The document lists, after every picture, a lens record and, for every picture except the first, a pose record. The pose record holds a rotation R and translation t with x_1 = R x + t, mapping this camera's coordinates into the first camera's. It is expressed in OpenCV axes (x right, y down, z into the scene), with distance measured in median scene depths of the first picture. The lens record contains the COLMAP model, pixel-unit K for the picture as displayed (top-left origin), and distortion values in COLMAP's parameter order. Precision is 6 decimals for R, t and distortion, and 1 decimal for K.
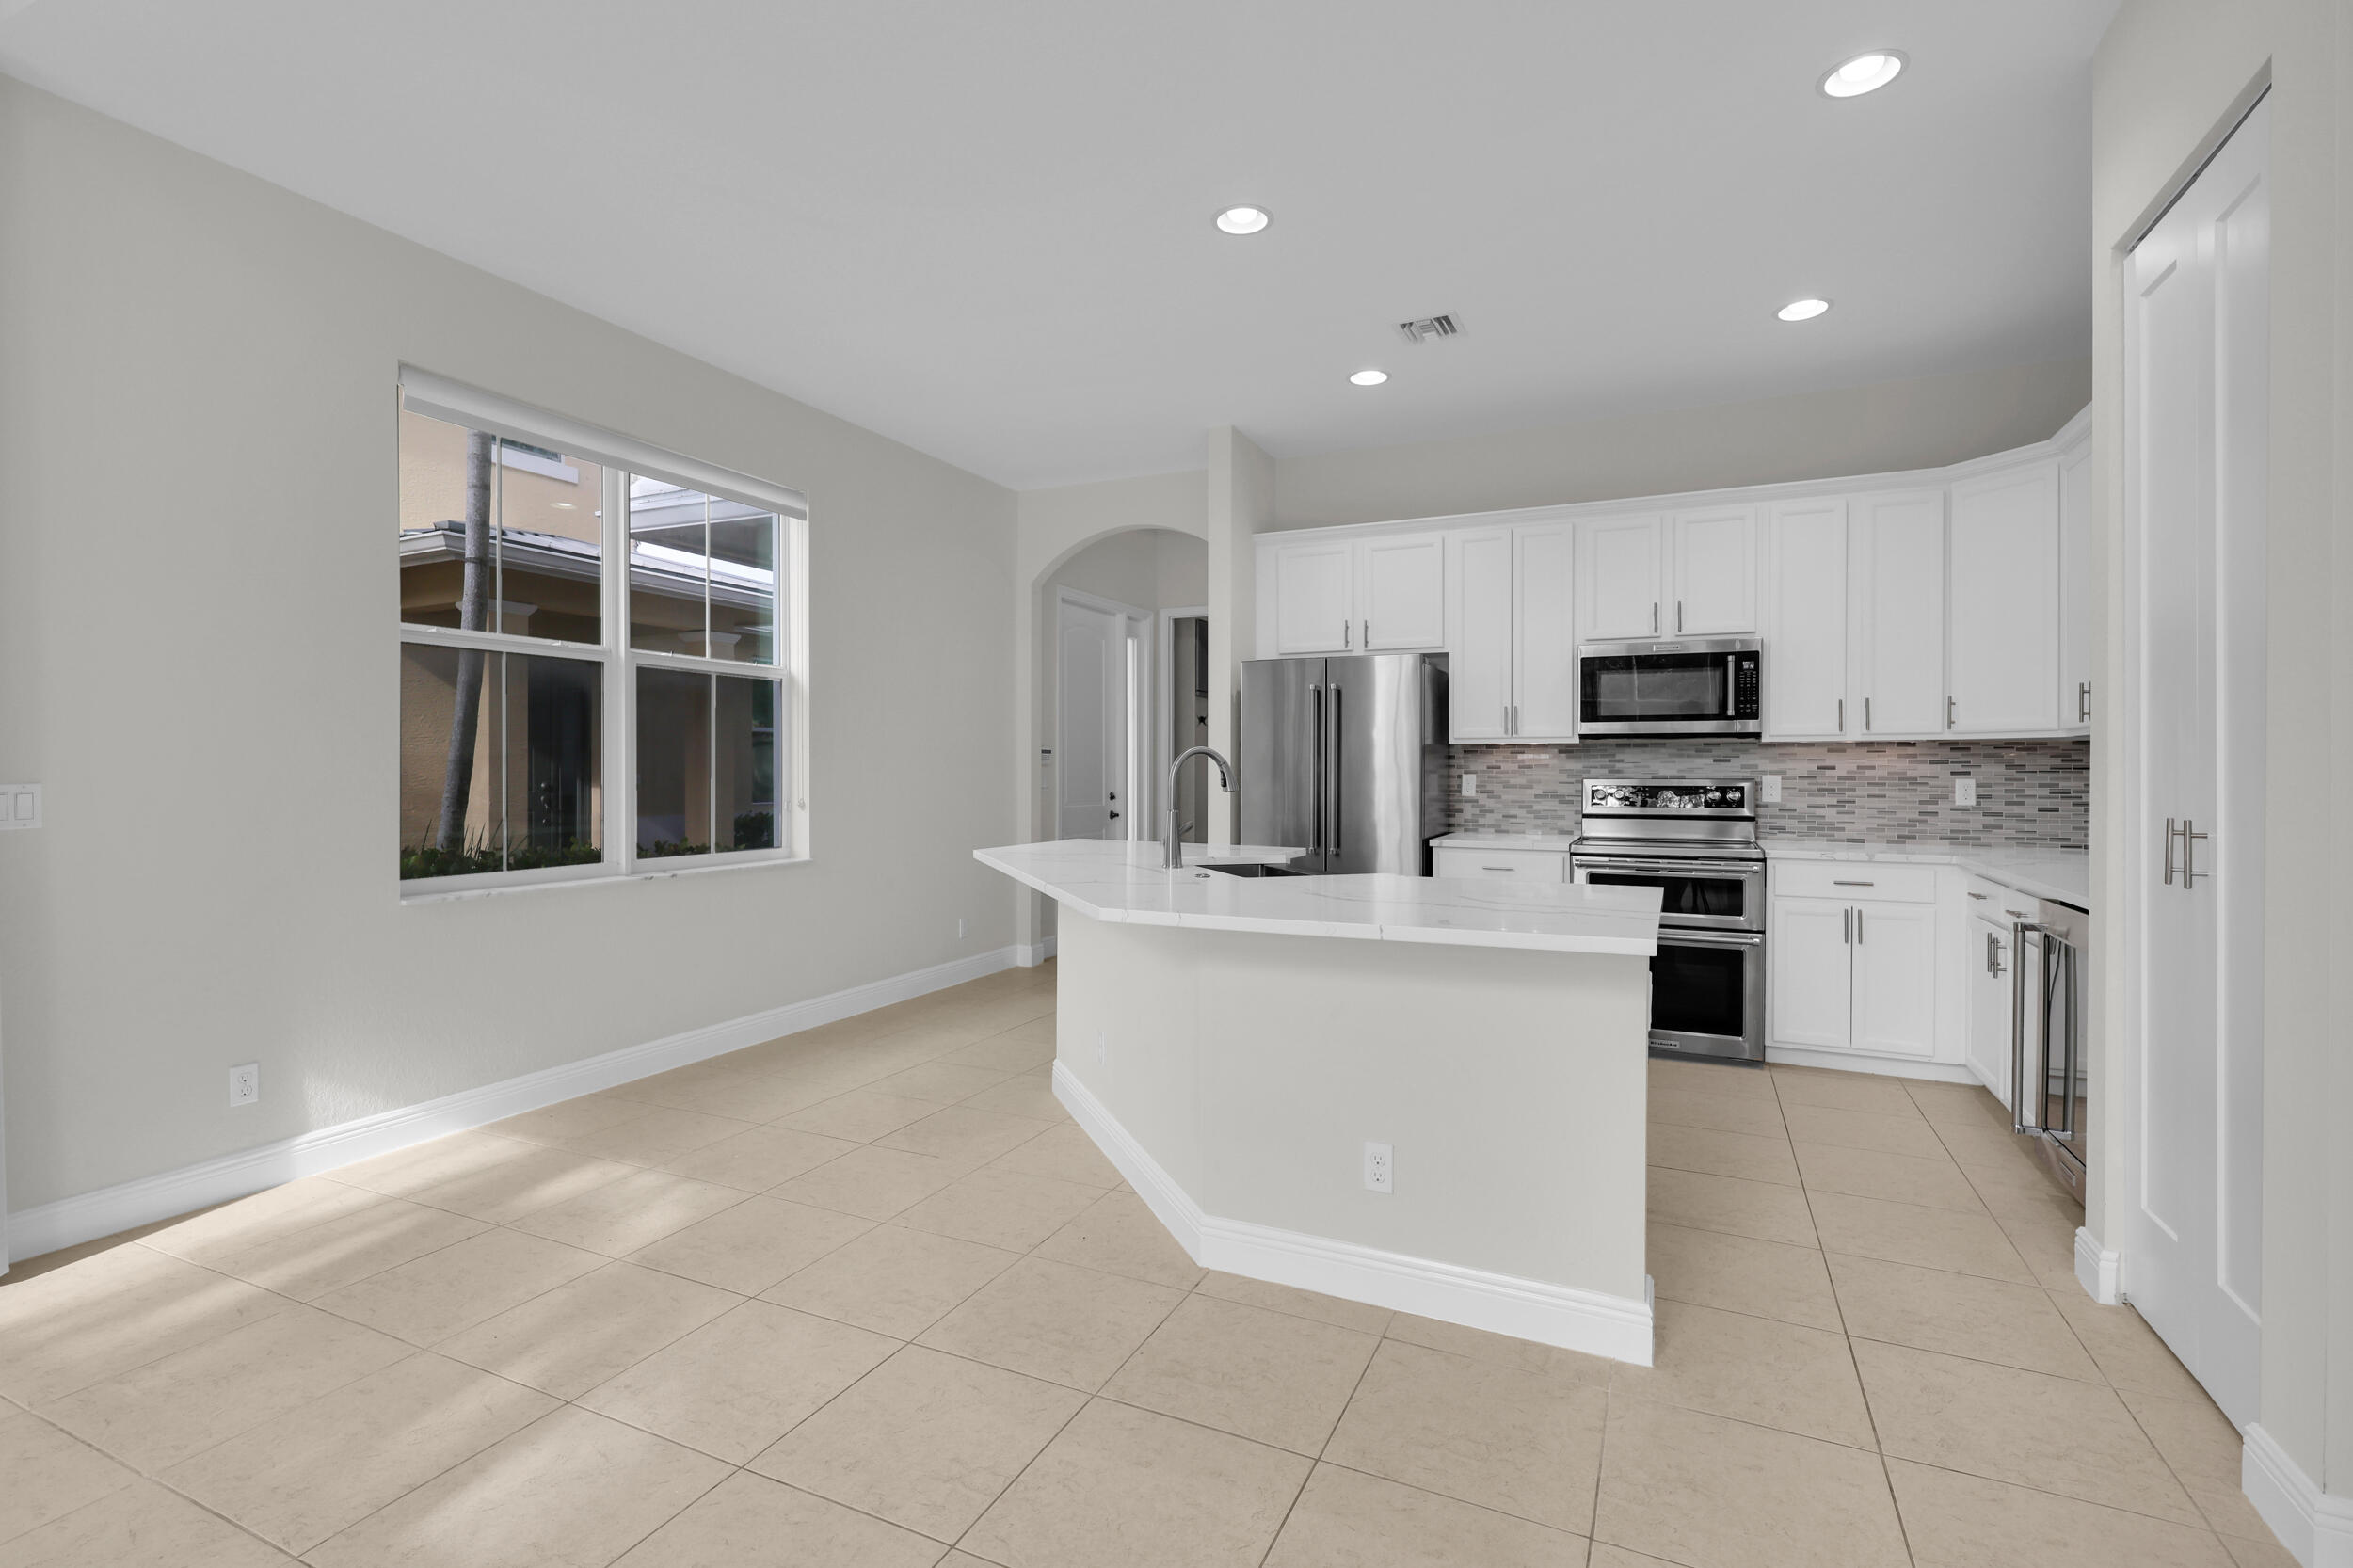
lens RADIAL K [[1074.2, 0, 1170.9], [0, 1074.2, 776.8], [0, 0, 1]] dist [-0.005523, -0.000513]
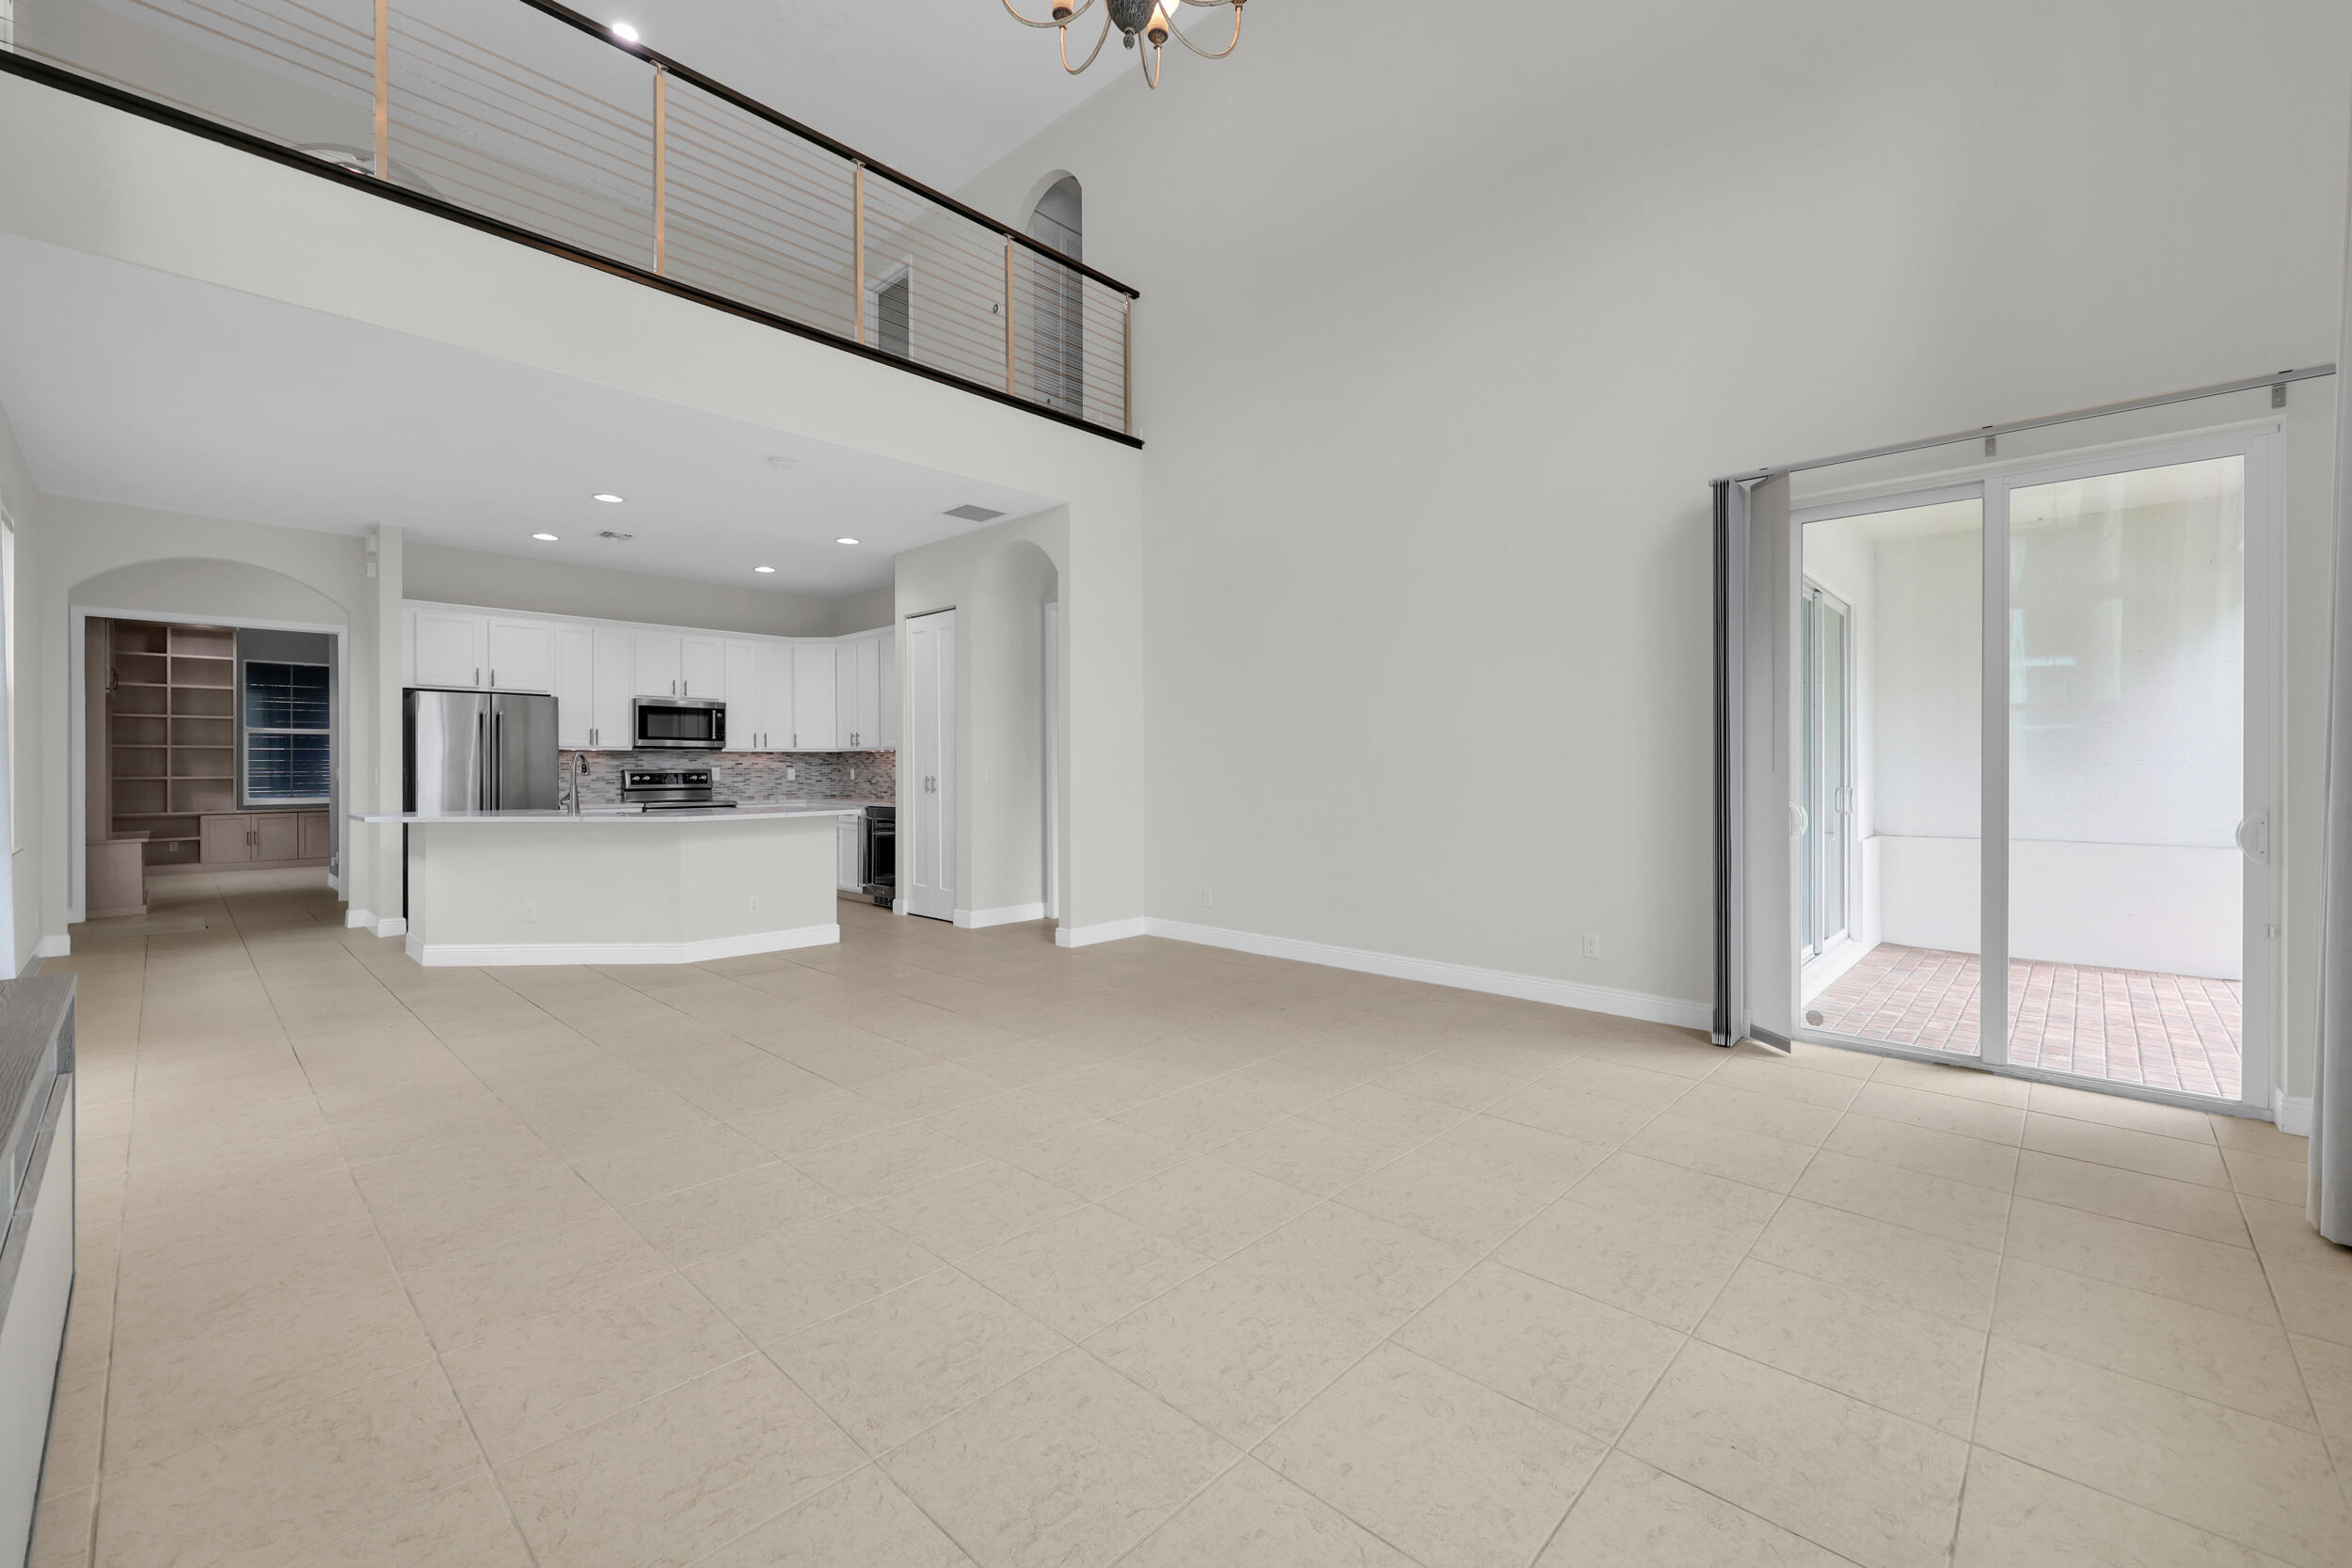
lens RADIAL K [[958.4, 0, 1171.0], [0, 958.4, 765.2], [0, 0, 1]] dist [0.000125, -0.000062]
pose [[0.314177, 0.000235, 0.949364, -0.913301], [0.011780, 0.999922, -0.004146, 0.011979], [-0.949291, 0.012486, 0.314150, -0.408536]]
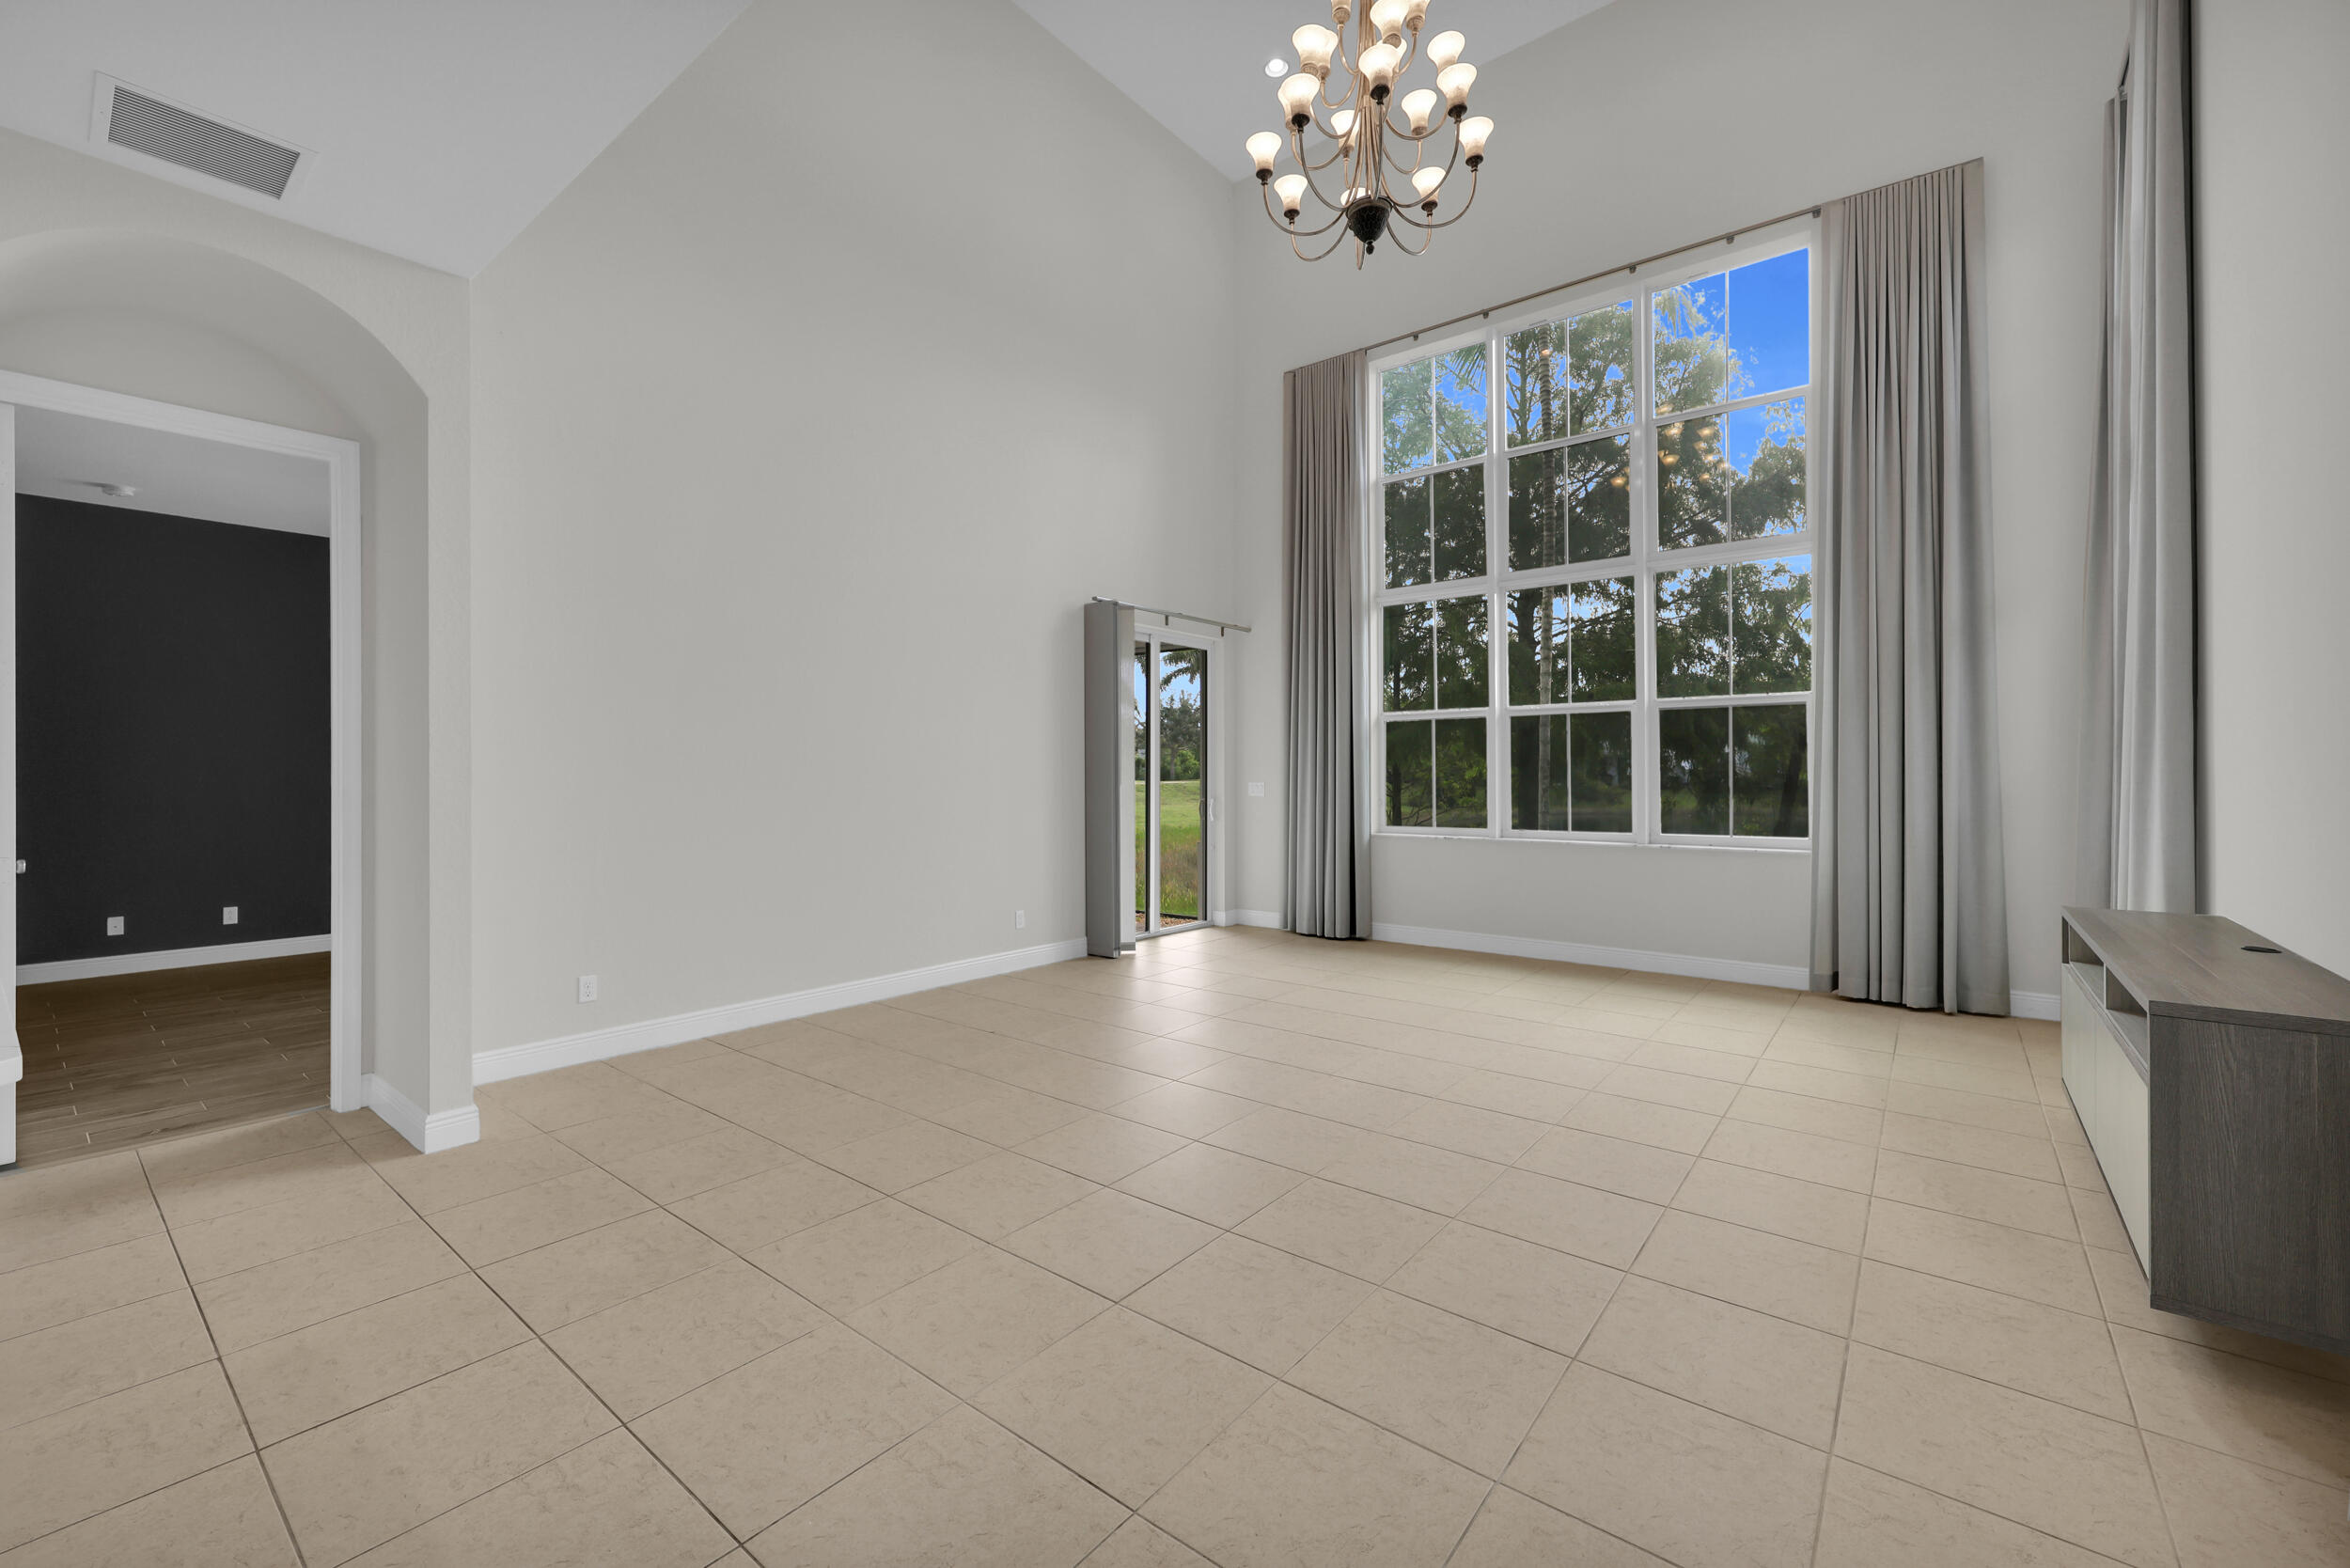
lens RADIAL K [[957.7, 0, 1165.9], [0, 957.7, 769.3], [0, 0, 1]] dist [0.000125, -0.000062]
pose [[-0.970938, 0.001552, 0.239325, -0.364856], [0.003186, 0.999974, 0.006441, -0.010255], [-0.239309, 0.007016, -0.970918, 0.652774]]
